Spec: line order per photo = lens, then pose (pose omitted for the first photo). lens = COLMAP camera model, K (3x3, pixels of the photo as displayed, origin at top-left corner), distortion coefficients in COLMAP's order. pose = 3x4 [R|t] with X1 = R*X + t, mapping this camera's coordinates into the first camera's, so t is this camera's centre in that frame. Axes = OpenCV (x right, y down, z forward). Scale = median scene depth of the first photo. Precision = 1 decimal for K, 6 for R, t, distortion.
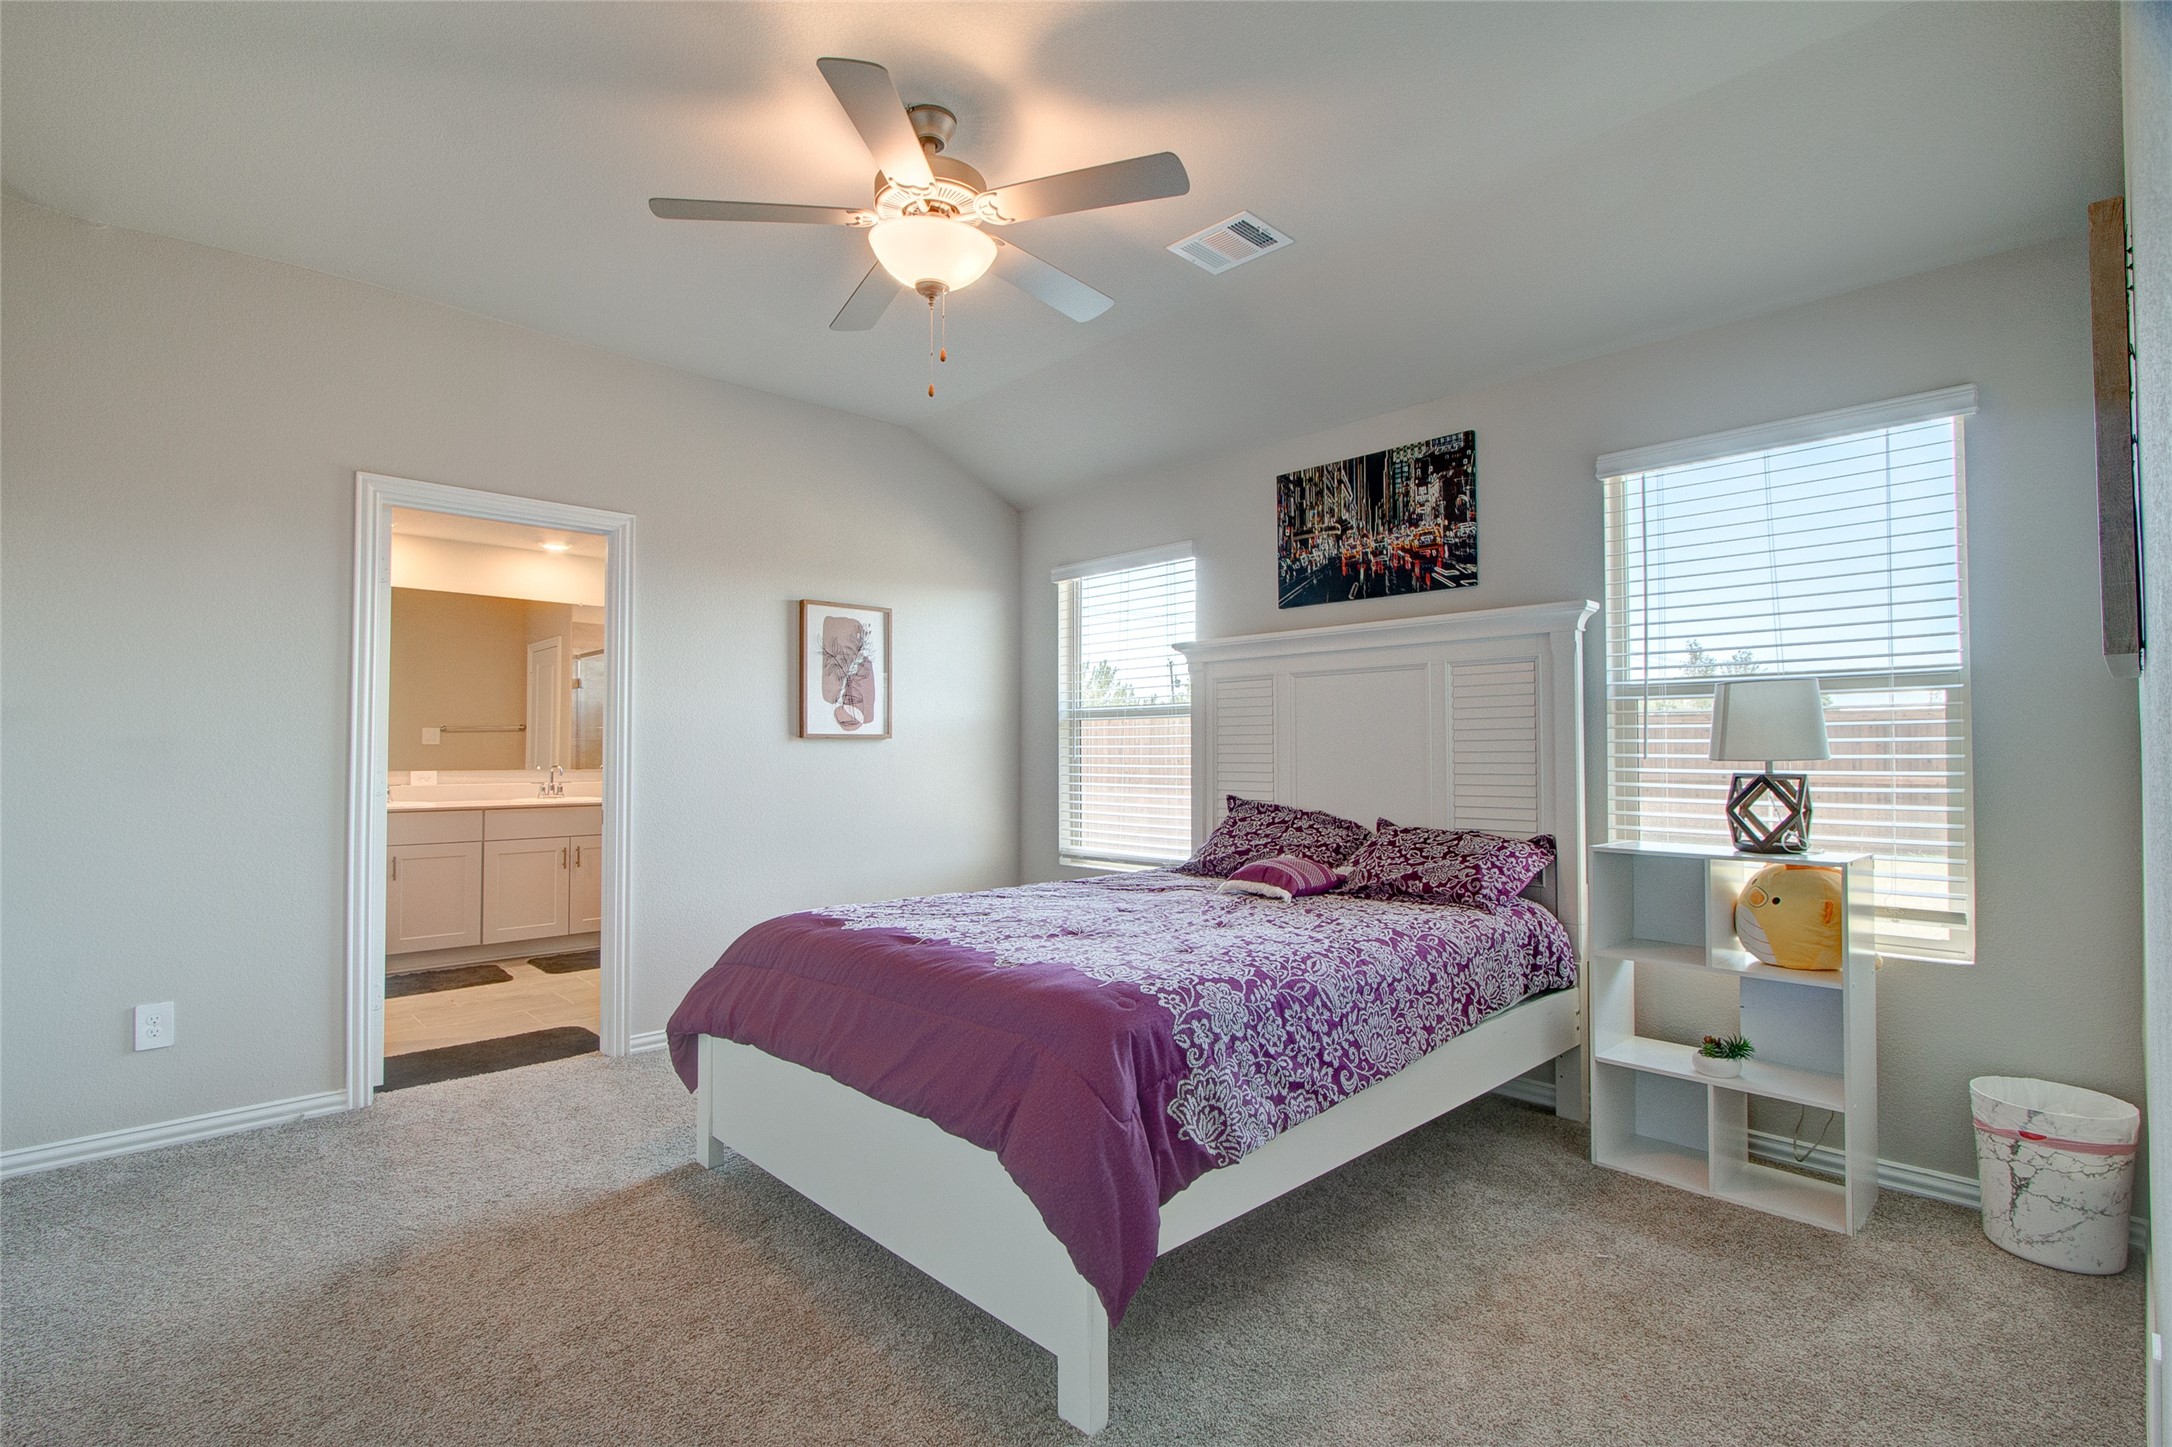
lens RADIAL K [[1013.0, 0, 1097.8], [0, 1013.0, 732.8], [0, 0, 1]] dist [-0.016756, 0.003083]
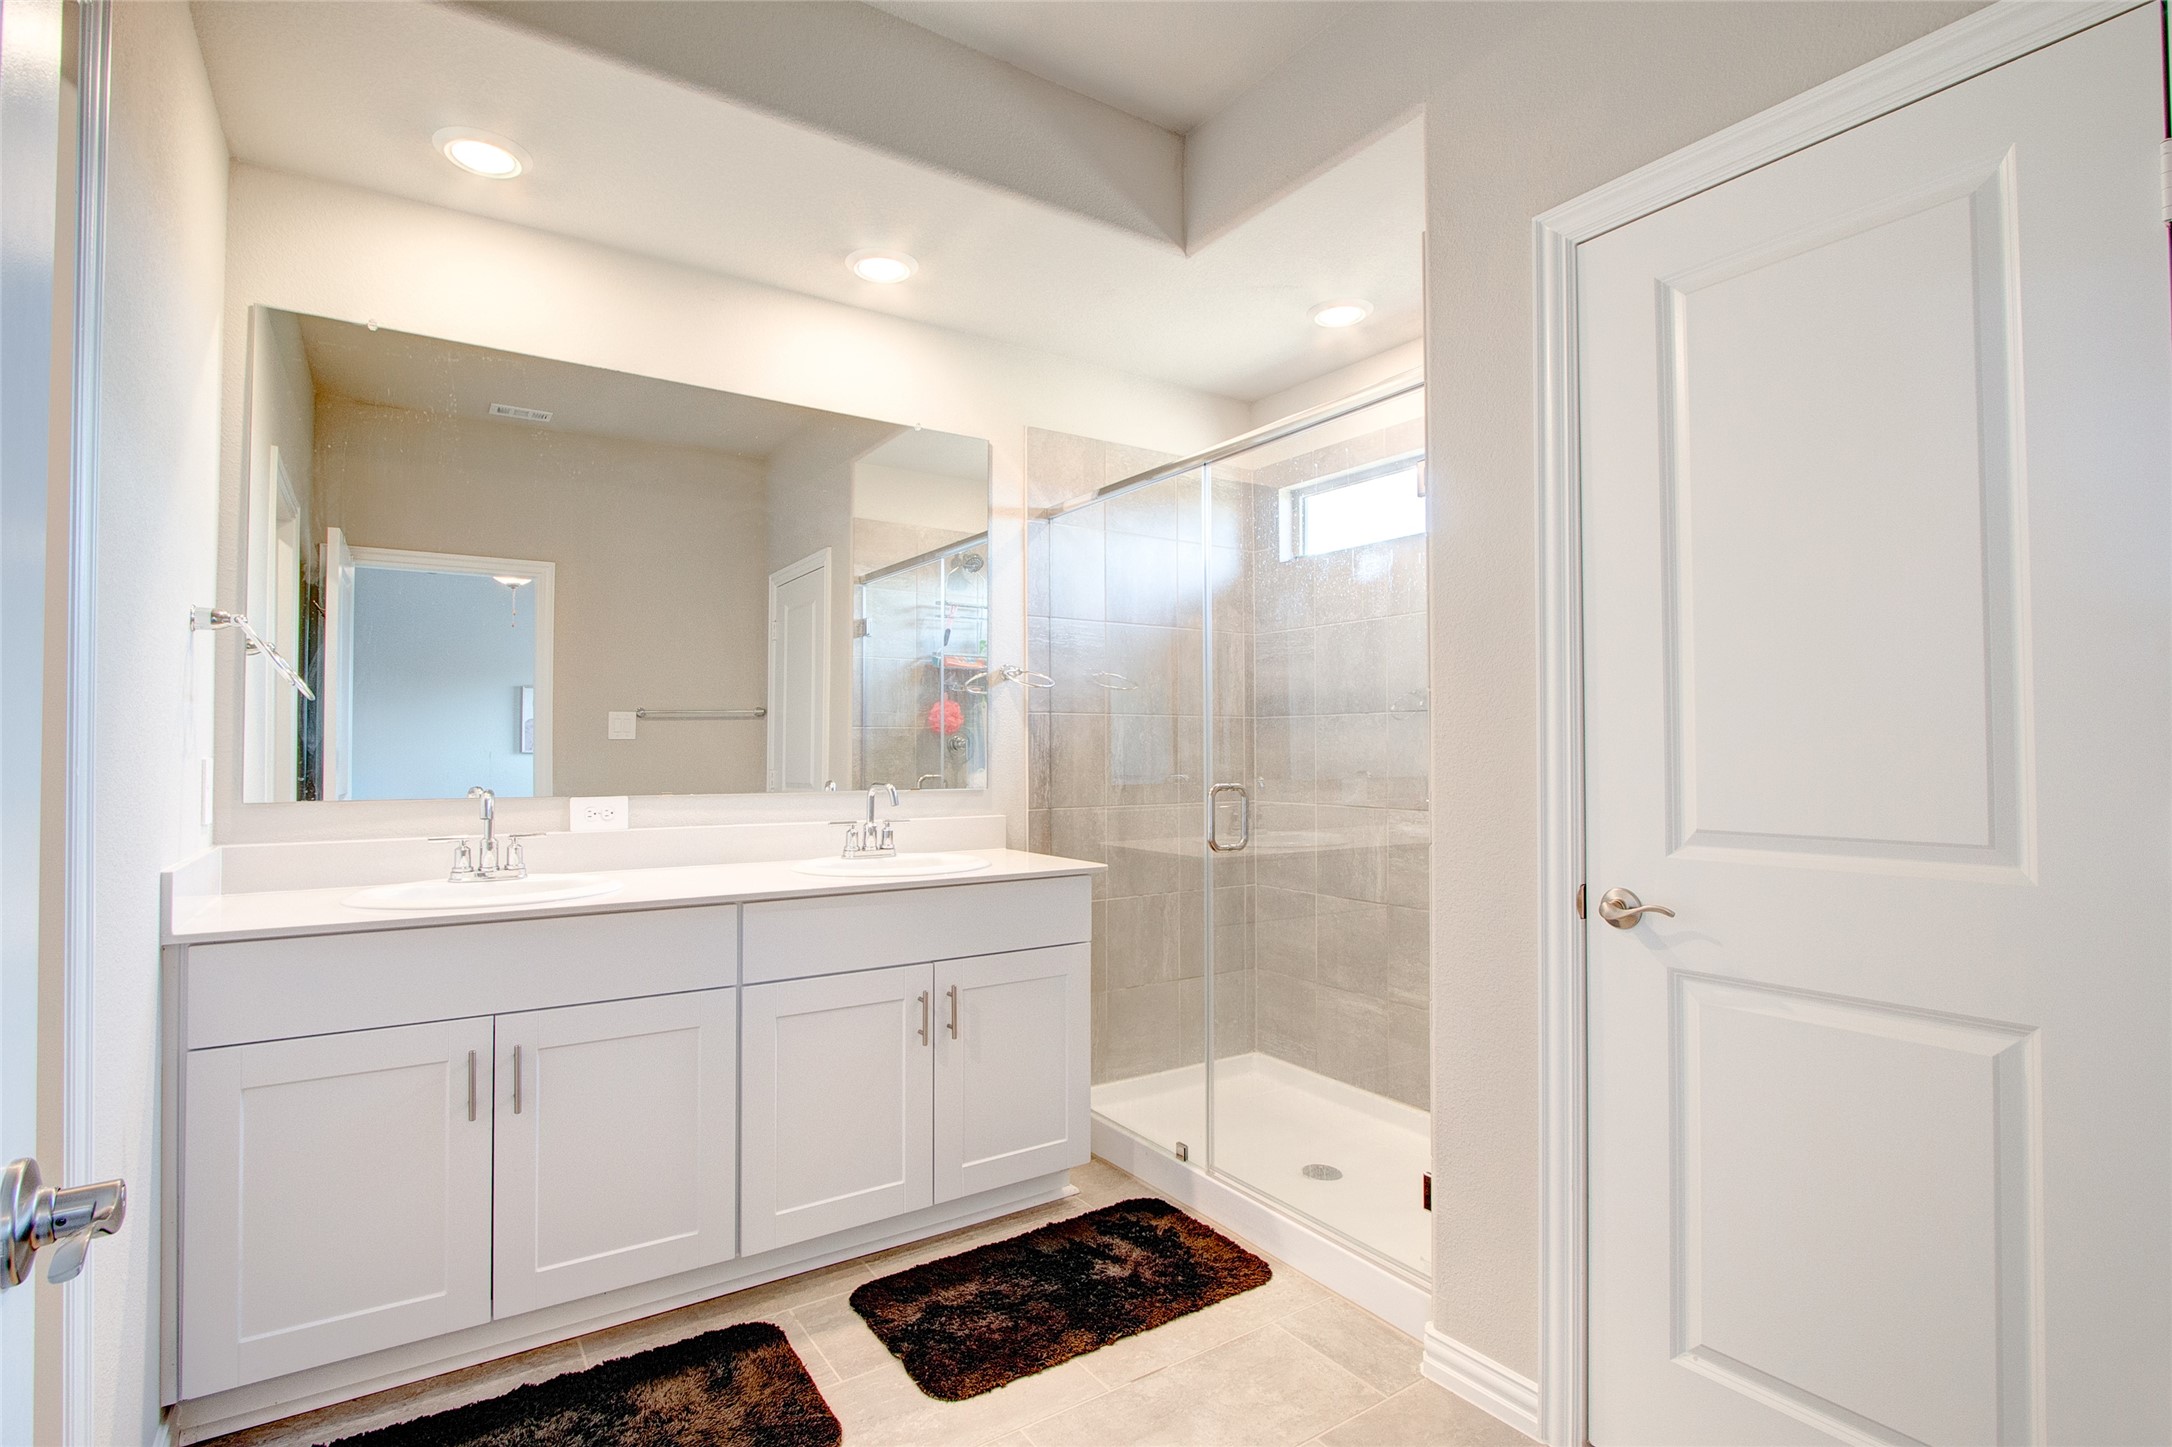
lens RADIAL K [[1013.0, 0, 1068.6], [0, 1013.0, 732.7], [0, 0, 1]] dist [-0.016756, 0.003083]
pose [[0.984604, -0.003100, -0.174774, -0.306576], [0.002828, 0.999994, -0.001805, 0.009739], [0.174779, 0.001283, 0.984607, 0.470256]]
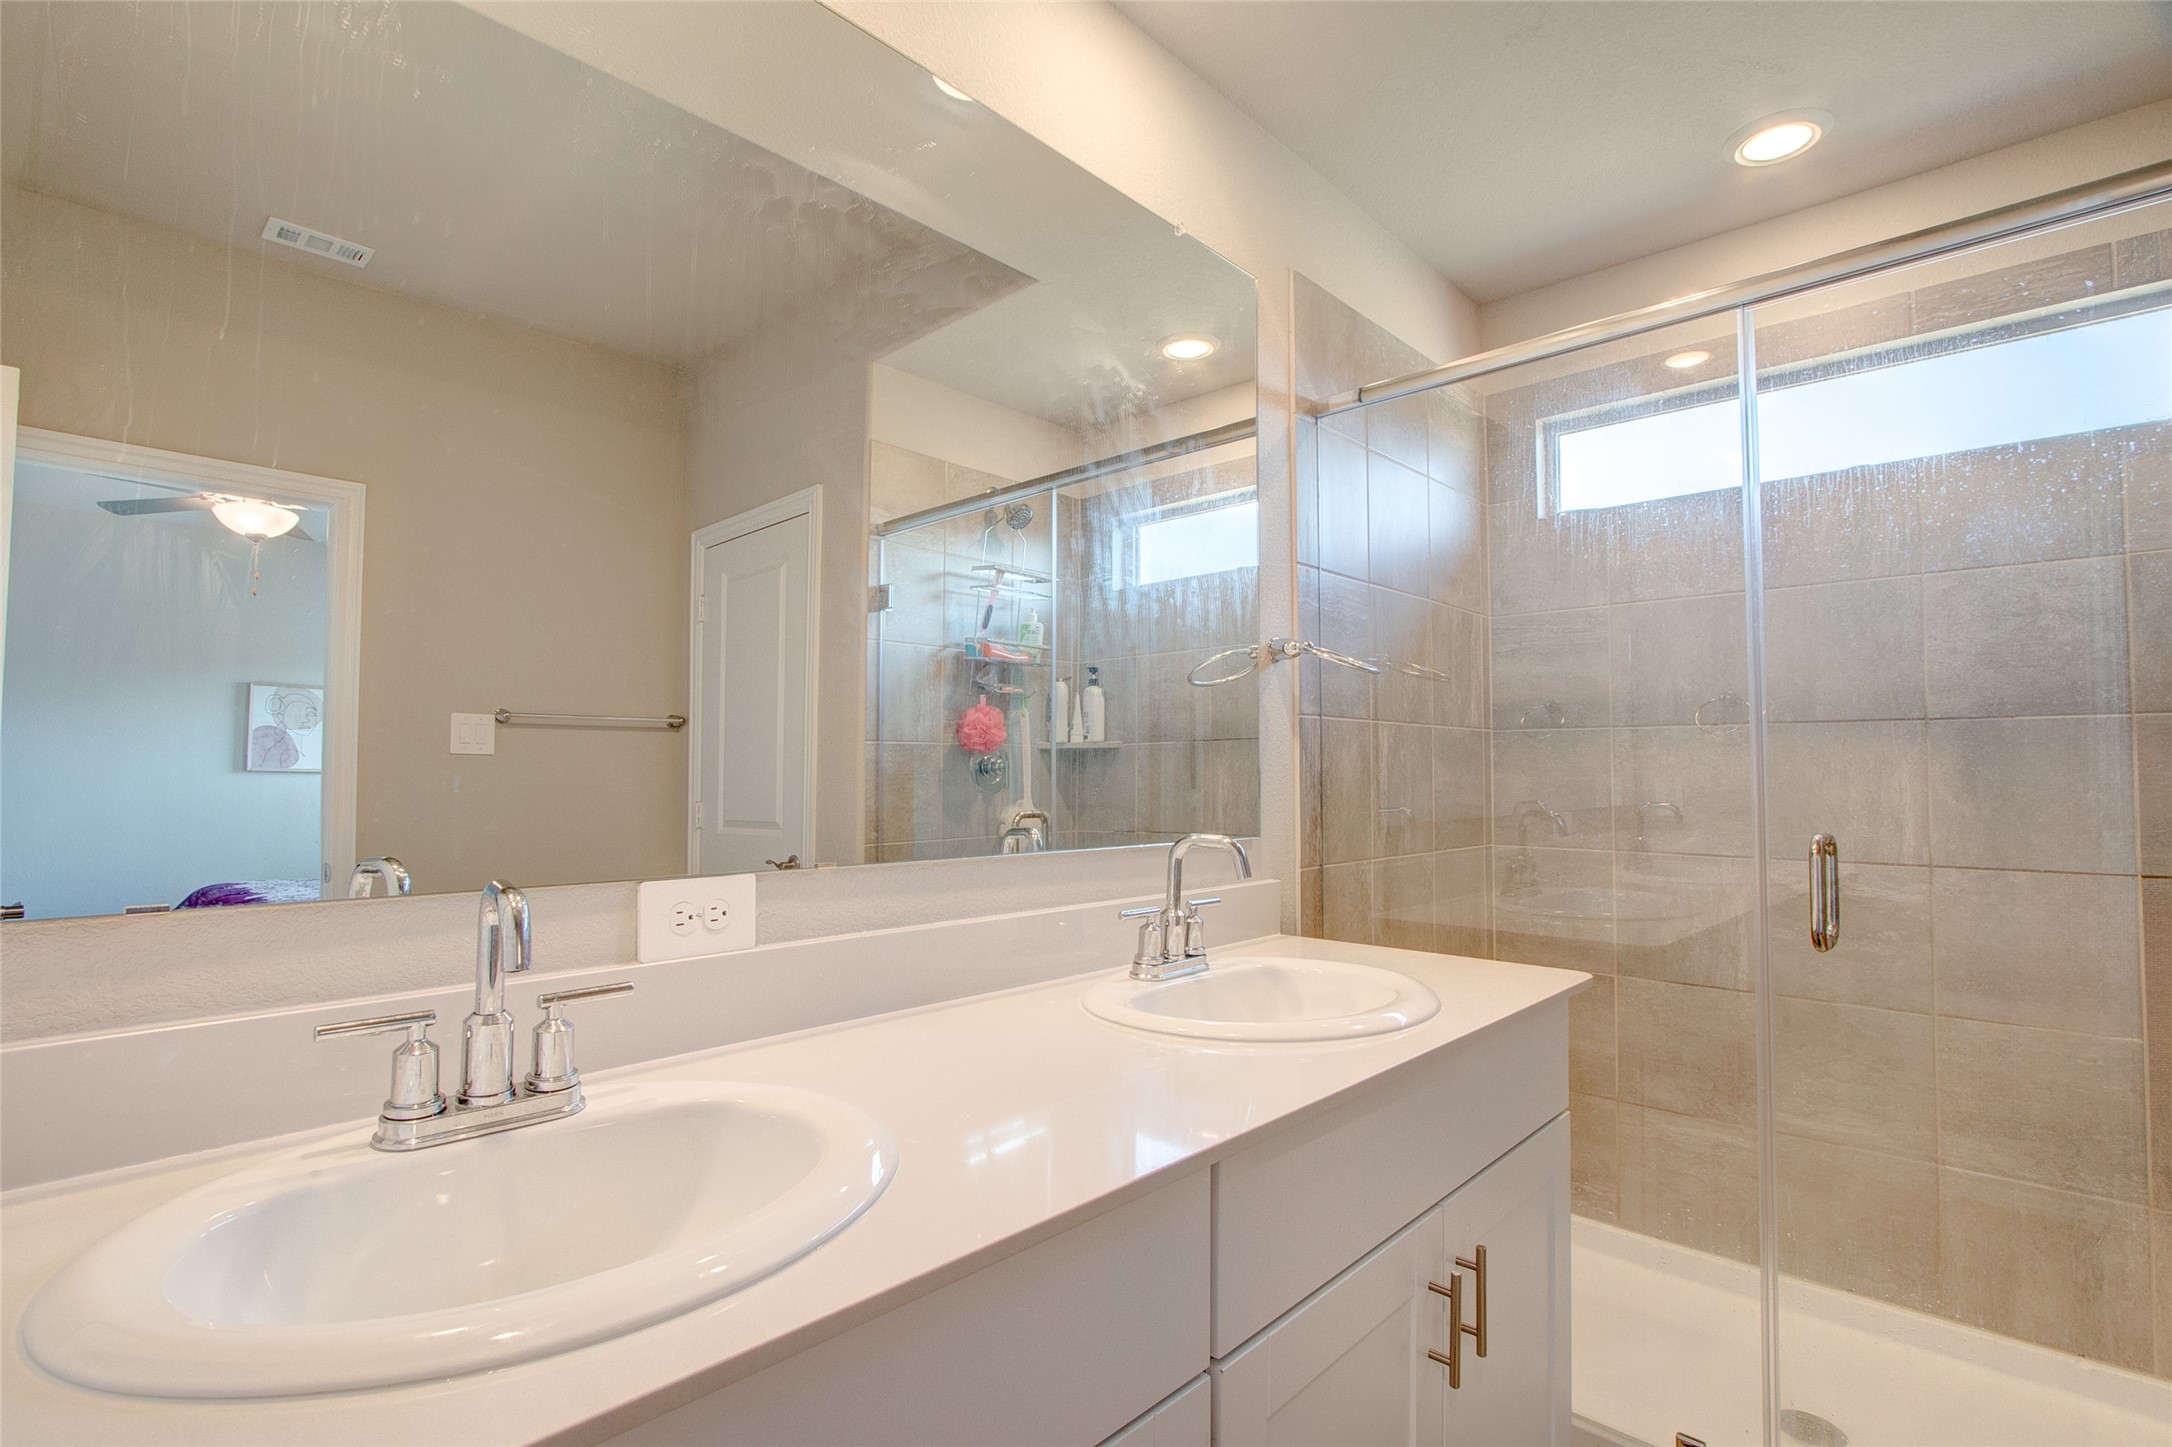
lens RADIAL K [[1013.0, 0, 1086.2], [0, 1013.0, 729.3], [0, 0, 1]] dist [-0.016756, 0.003083]
pose [[0.998563, 0.005241, 0.053335, -0.457739], [-0.003537, 0.999482, -0.031981, 0.012884], [-0.053475, 0.031747, 0.998064, 0.611625]]
